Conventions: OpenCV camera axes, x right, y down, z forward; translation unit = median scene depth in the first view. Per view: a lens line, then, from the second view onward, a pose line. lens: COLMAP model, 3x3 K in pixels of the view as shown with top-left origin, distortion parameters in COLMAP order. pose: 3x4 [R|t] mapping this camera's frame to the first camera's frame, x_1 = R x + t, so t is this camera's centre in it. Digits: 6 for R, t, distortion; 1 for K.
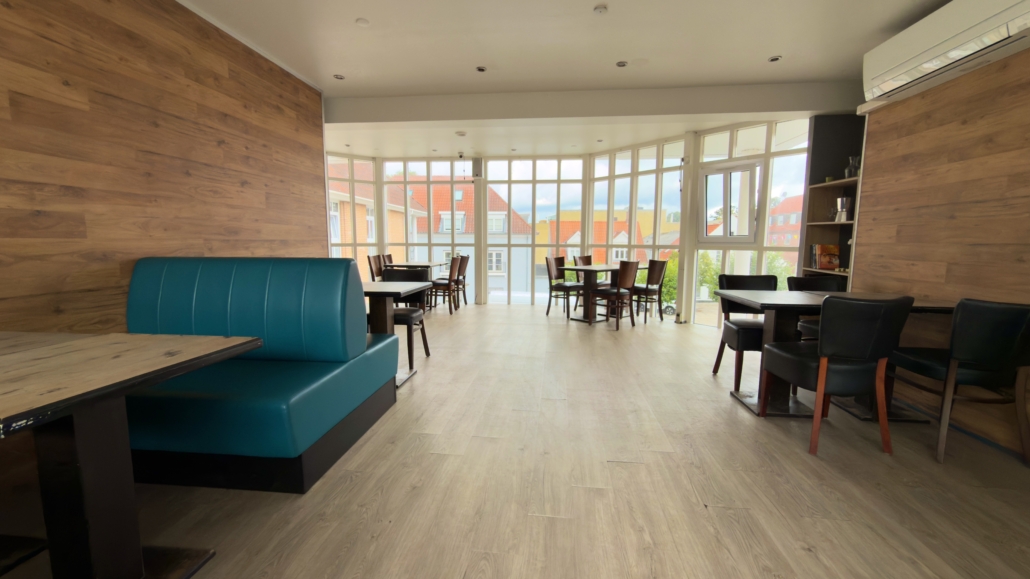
lens RADIAL K [[409.4, 0, 512.4], [0, 409.4, 291.2], [0, 0, 1]] dist [-0.001758, -0.000481]
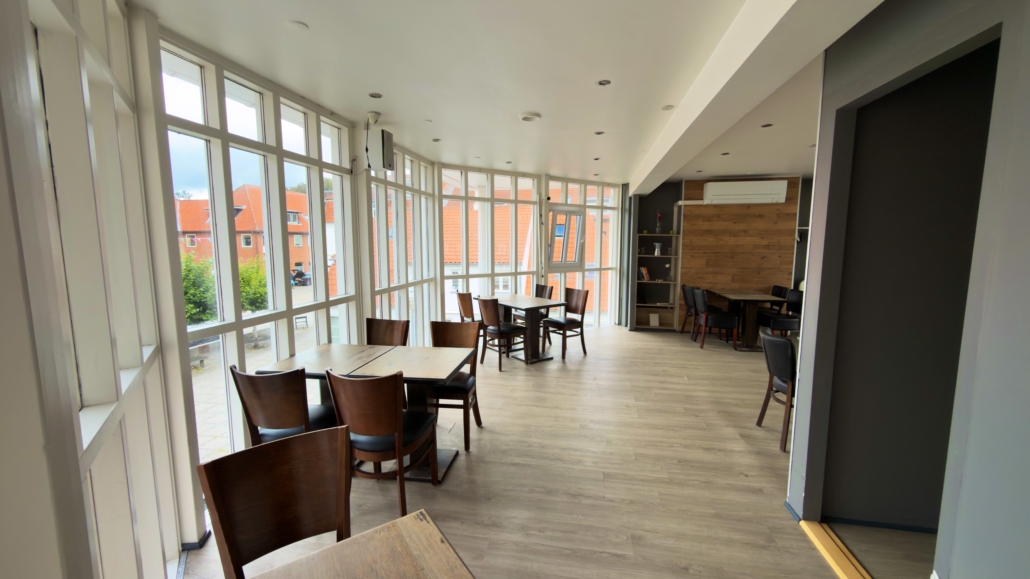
lens RADIAL K [[409.4, 0, 517.8], [0, 409.4, 289.6], [0, 0, 1]] dist [-0.001758, -0.000481]
pose [[0.065481, -0.108735, 0.991912, -1.405348], [0.118190, 0.987893, 0.100493, -0.346902], [-0.990830, 0.110654, 0.077540, 1.865841]]
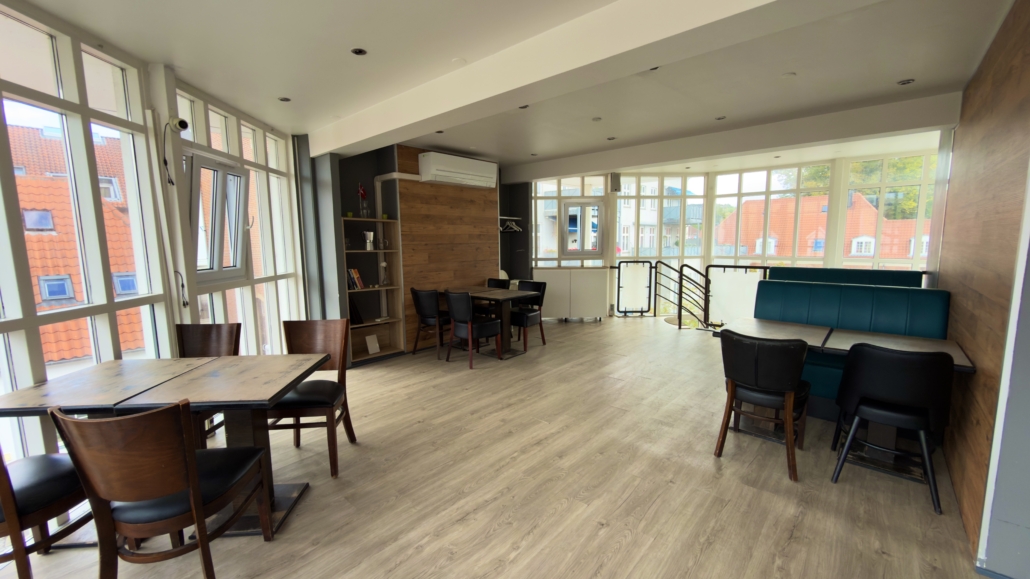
lens RADIAL K [[409.4, 0, 514.7], [0, 409.4, 290.3], [0, 0, 1]] dist [-0.001758, -0.000481]
pose [[-0.813253, -0.059942, 0.578815, -0.403567], [0.083243, 0.972466, 0.217668, -0.358156], [-0.575925, 0.225202, -0.785872, 2.198011]]
